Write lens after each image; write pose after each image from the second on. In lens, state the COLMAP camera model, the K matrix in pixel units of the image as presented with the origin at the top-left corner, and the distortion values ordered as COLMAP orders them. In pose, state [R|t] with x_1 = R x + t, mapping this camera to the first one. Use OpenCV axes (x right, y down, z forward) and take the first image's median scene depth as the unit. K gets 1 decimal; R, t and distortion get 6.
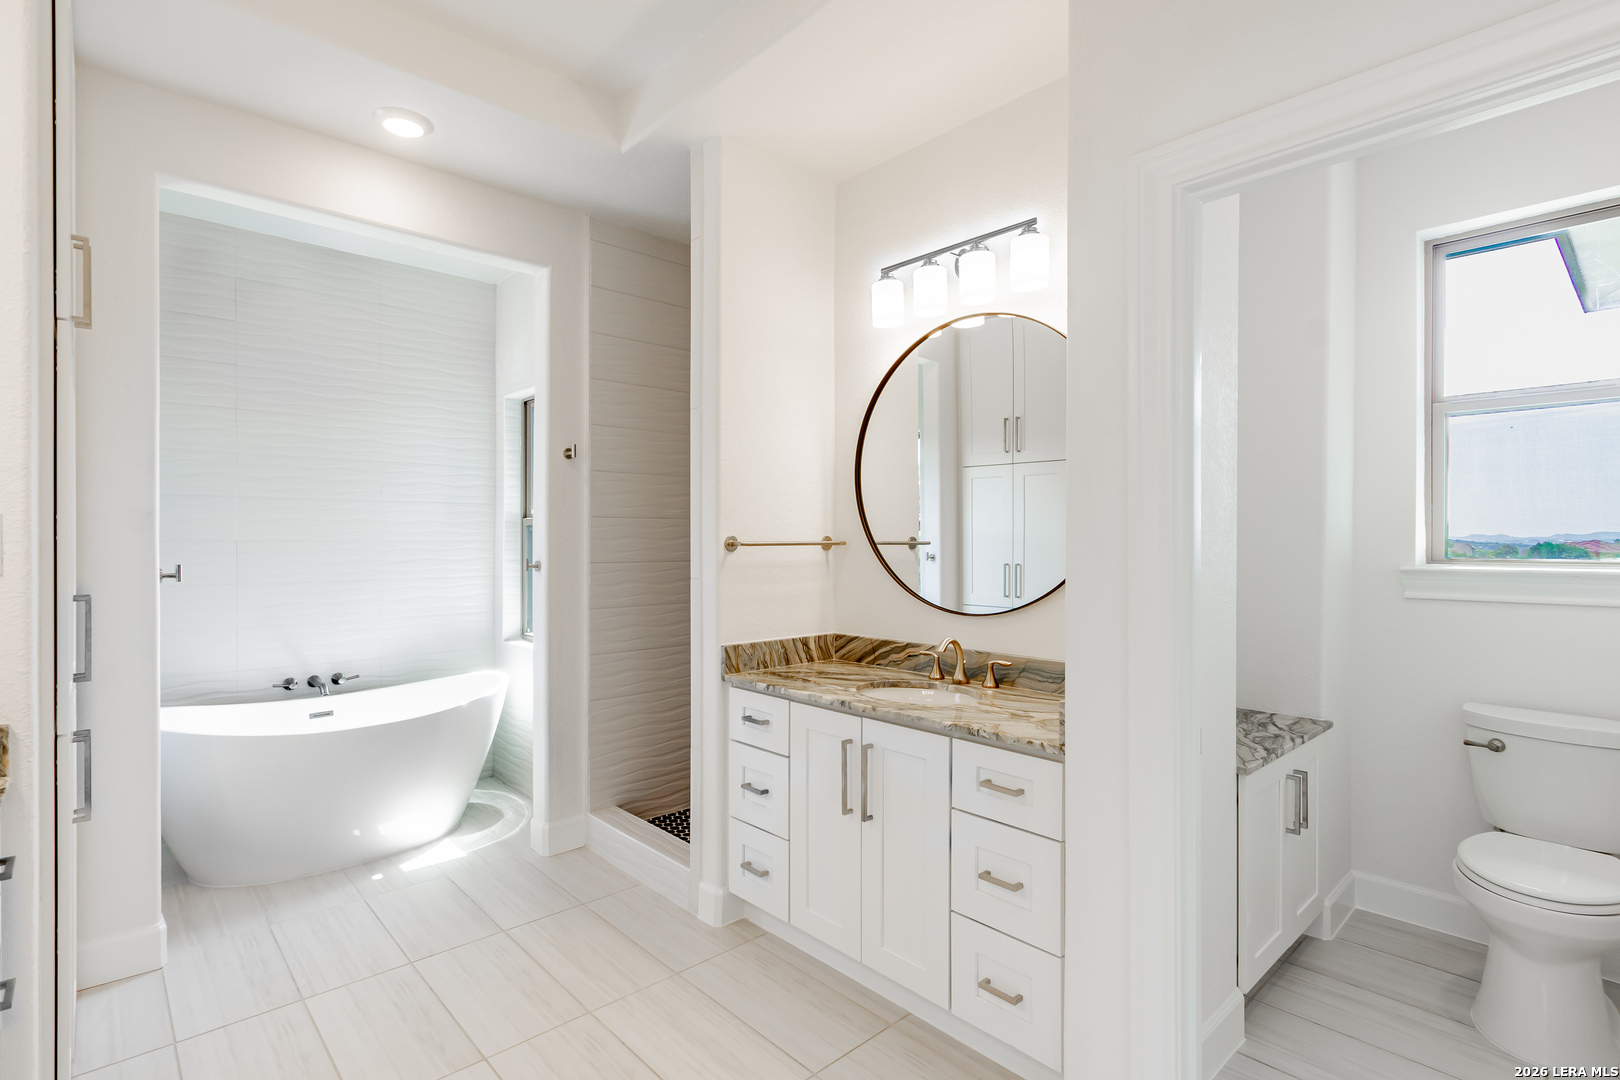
lens RADIAL K [[791.9, 0, 815.7], [0, 791.9, 539.3], [0, 0, 1]] dist [-0.003815, -0.000340]
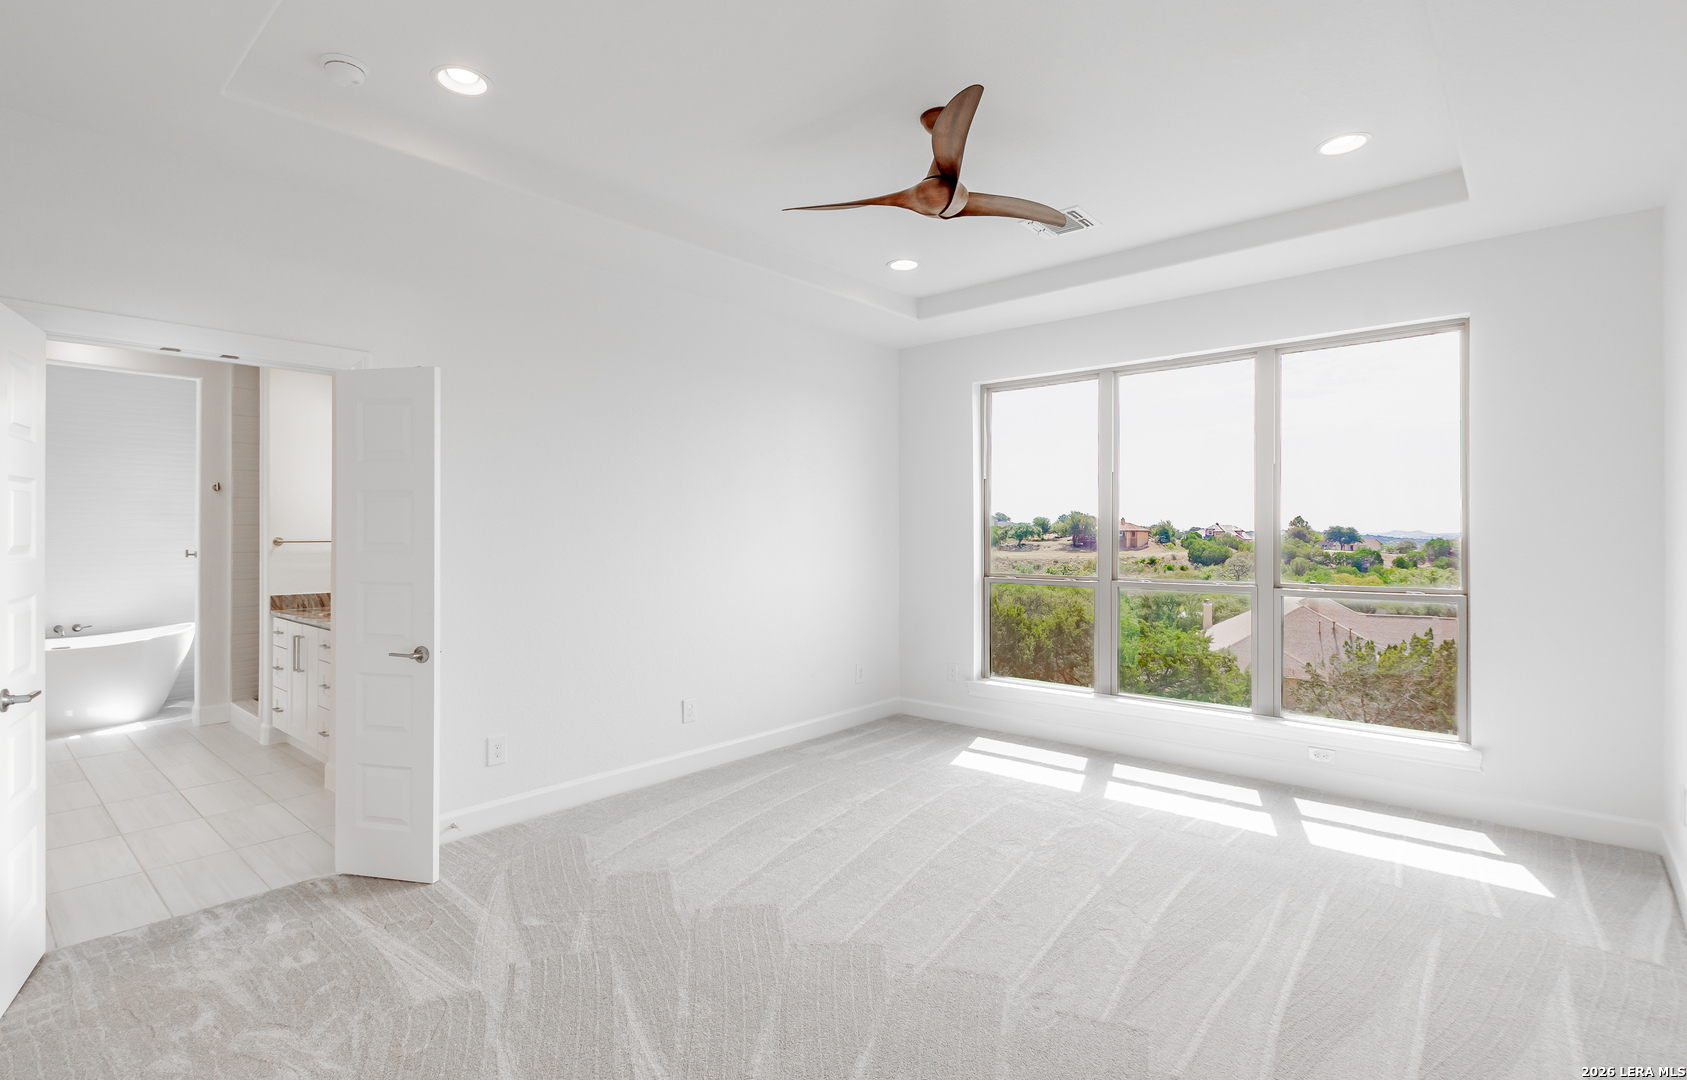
lens RADIAL K [[810.4, 0, 830.2], [0, 810.4, 534.3], [0, 0, 1]] dist [0.010599, 0.000179]
pose [[0.995699, 0.000102, 0.092647, 0.978091], [0.000075, 0.999998, -0.001910, -0.006464], [-0.092647, 0.001908, 0.995697, -1.001051]]
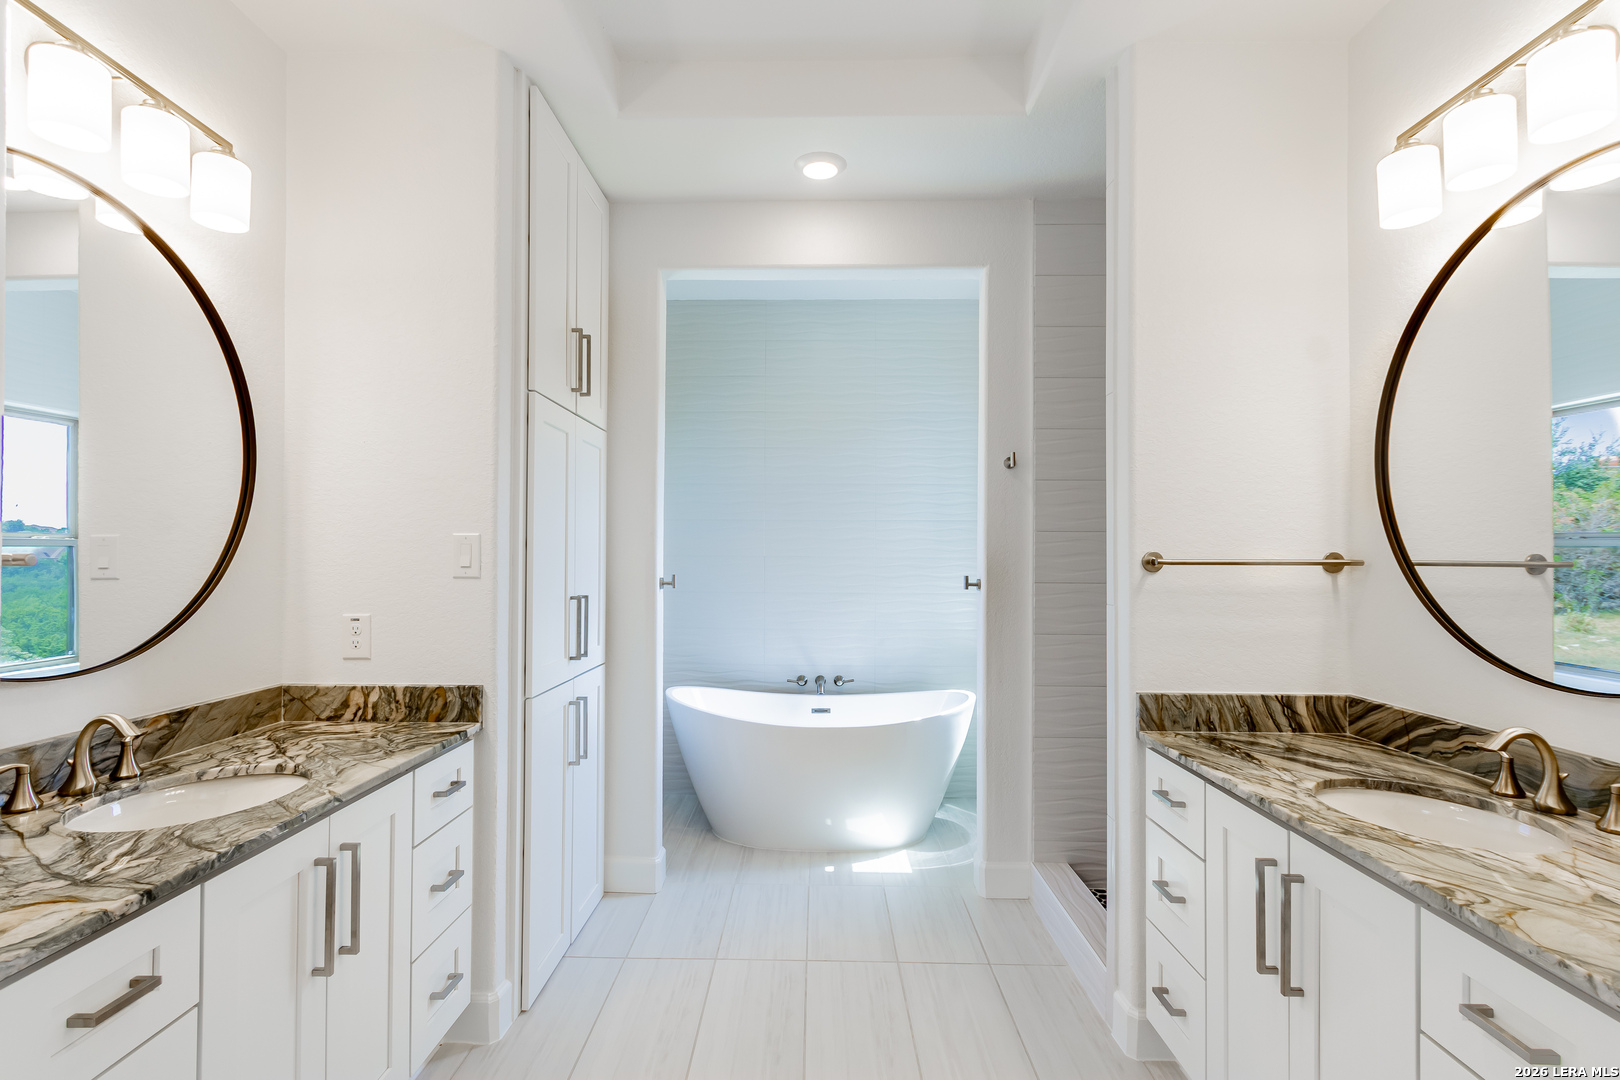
lens RADIAL K [[791.9, 0, 775.2], [0, 791.9, 542.7], [0, 0, 1]] dist [-0.003815, -0.000340]
pose [[0.705416, -0.010010, -0.708723, 0.173023], [-0.004738, 0.999811, -0.018837, 0.003632], [0.708778, 0.016645, 0.705236, 0.190245]]
